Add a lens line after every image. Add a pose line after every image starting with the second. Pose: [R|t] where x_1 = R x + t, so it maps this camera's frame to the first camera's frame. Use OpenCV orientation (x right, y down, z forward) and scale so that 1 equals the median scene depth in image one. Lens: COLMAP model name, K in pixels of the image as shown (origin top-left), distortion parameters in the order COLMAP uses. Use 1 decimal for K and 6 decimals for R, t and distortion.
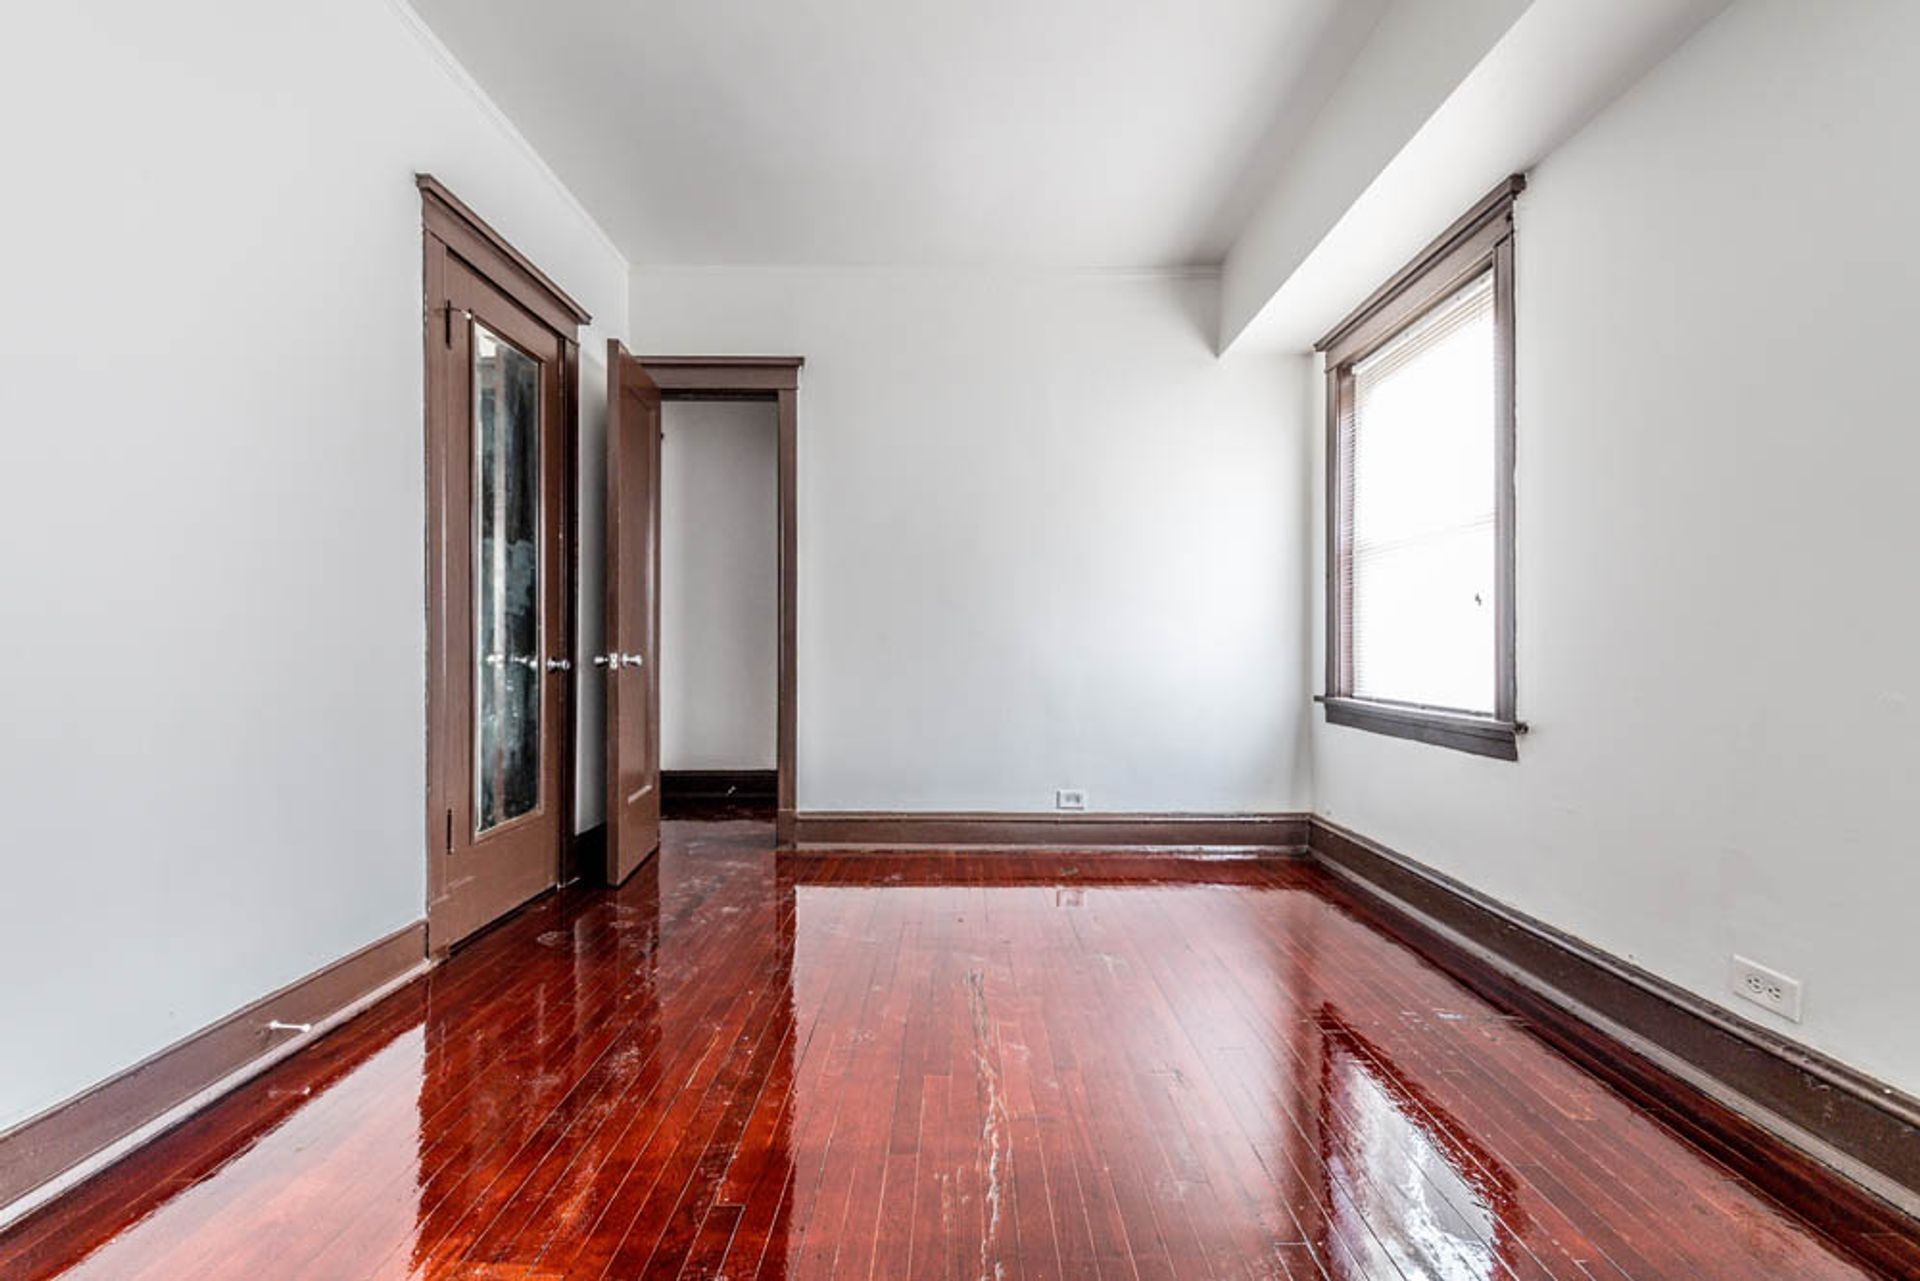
lens RADIAL K [[769.9, 0, 958.0], [0, 769.9, 647.3], [0, 0, 1]] dist [-0.000041, -0.000241]
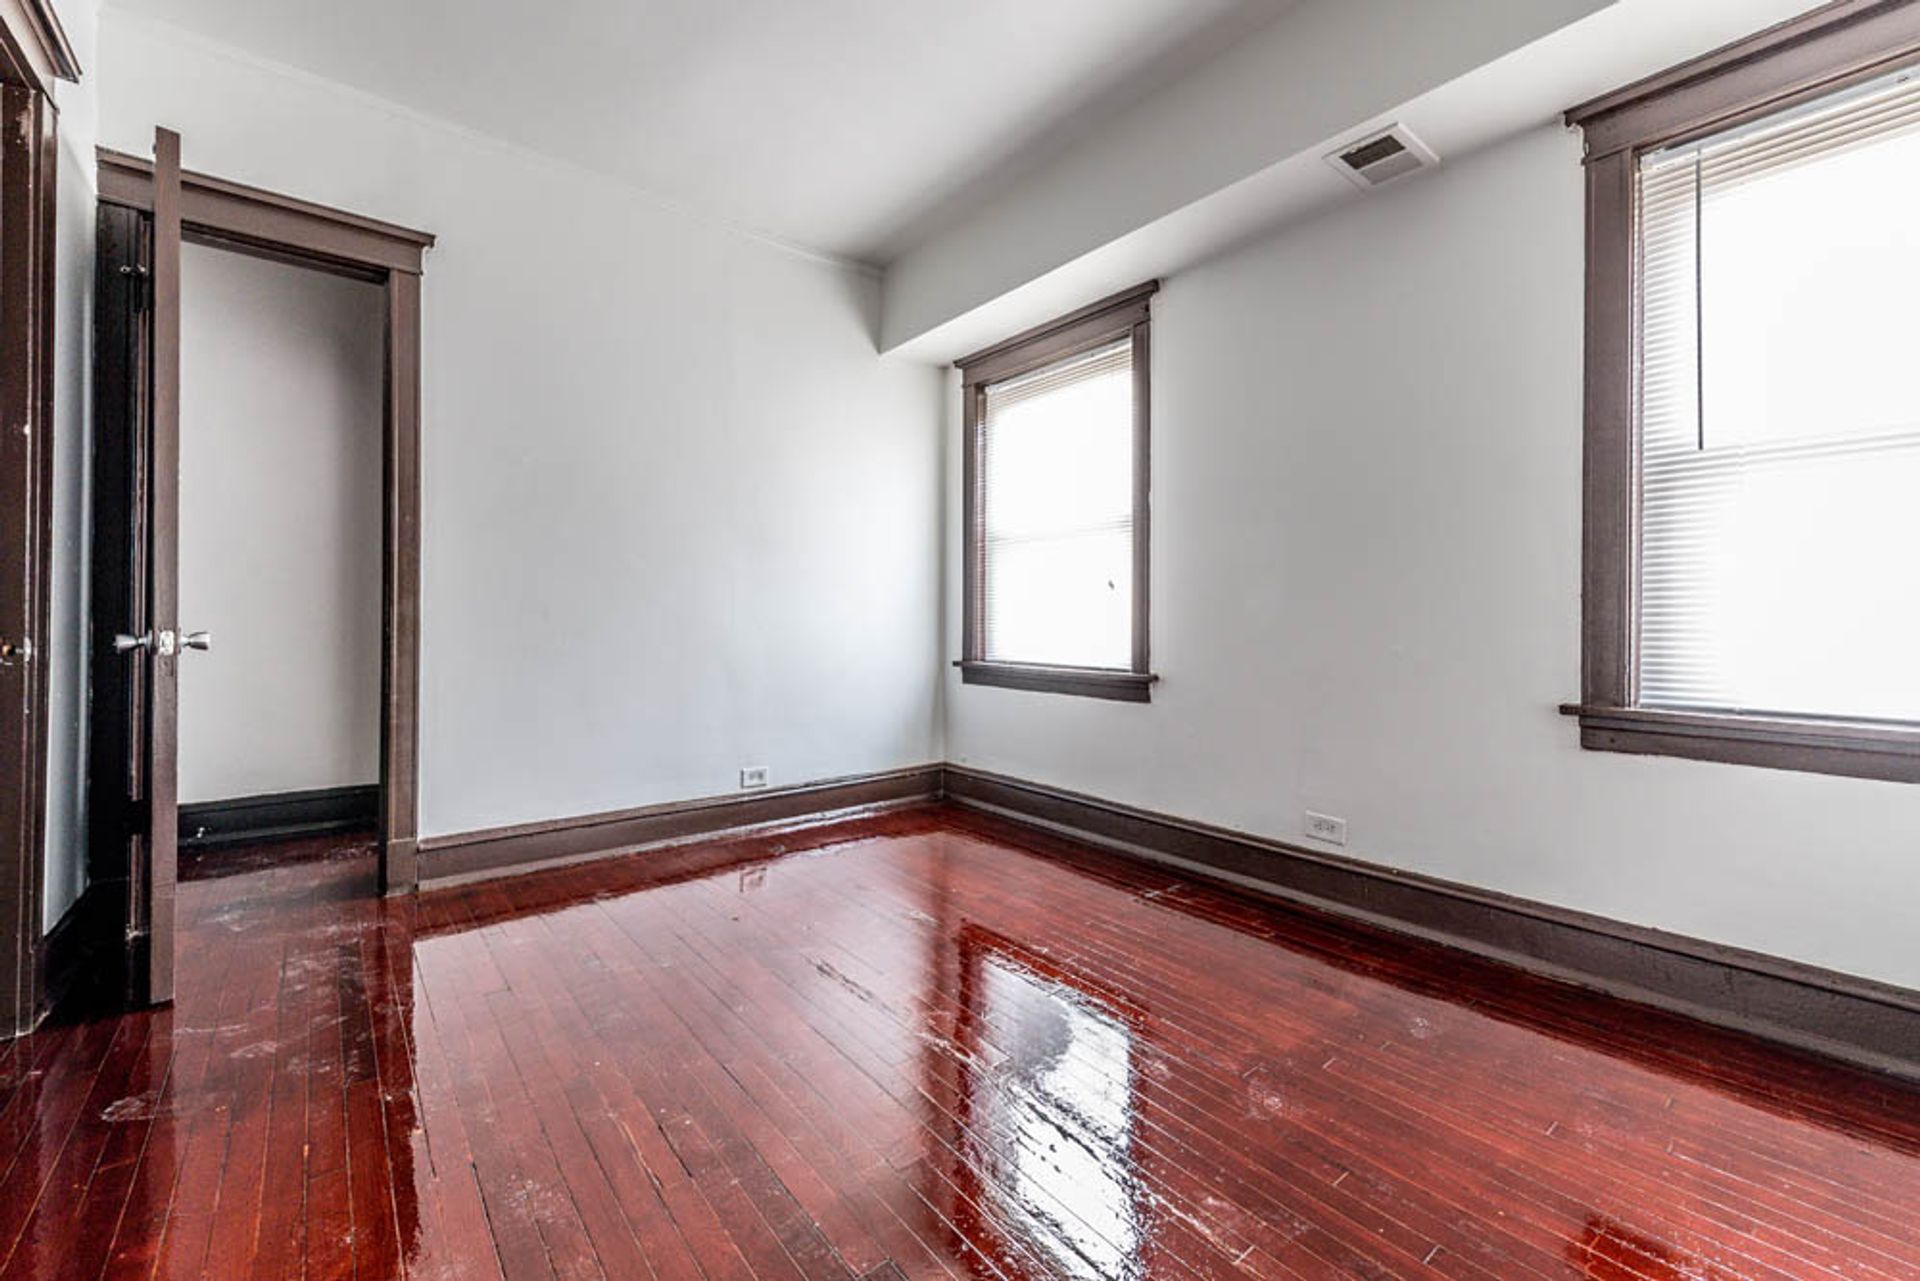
lens RADIAL K [[761.4, 0, 960.9], [0, 761.4, 614.9], [0, 0, 1]] dist [0.008944, -0.004758]
pose [[0.784893, 0.003713, 0.619620, -0.253688], [-0.000606, 0.999986, -0.005224, -0.001346], [-0.619631, 0.003725, 0.784884, 0.089377]]
